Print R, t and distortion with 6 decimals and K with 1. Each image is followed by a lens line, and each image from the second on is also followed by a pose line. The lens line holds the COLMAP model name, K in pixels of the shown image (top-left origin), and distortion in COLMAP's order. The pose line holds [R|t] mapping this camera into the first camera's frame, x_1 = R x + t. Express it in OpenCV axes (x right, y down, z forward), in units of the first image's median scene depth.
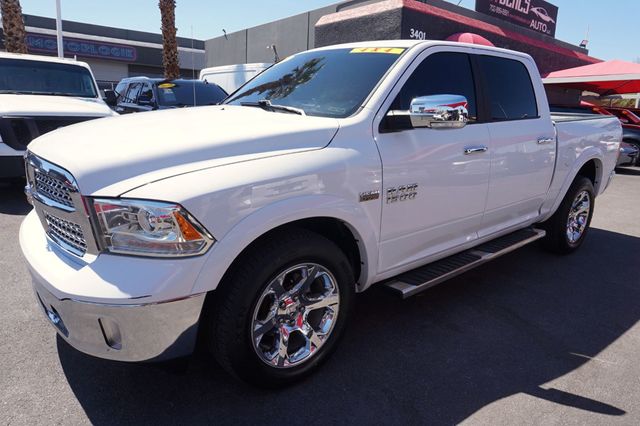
lens RADIAL K [[438.8, 0, 319.7], [0, 438.8, 216.9], [0, 0, 1]] dist [-0.047429, 0.043240]
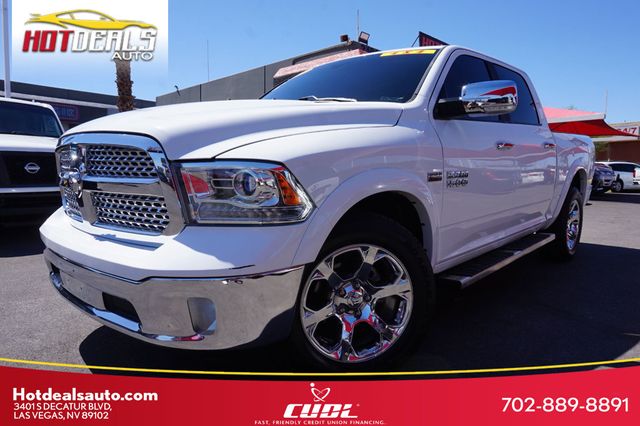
lens RADIAL K [[438.8, 0, 319.7], [0, 438.8, 216.9], [0, 0, 1]] dist [-0.047429, 0.043240]
pose [[0.991068, -0.039522, 0.127368, -0.262749], [0.055854, 0.990287, -0.127323, 0.146722], [-0.121098, 0.133300, 0.983650, 0.067502]]
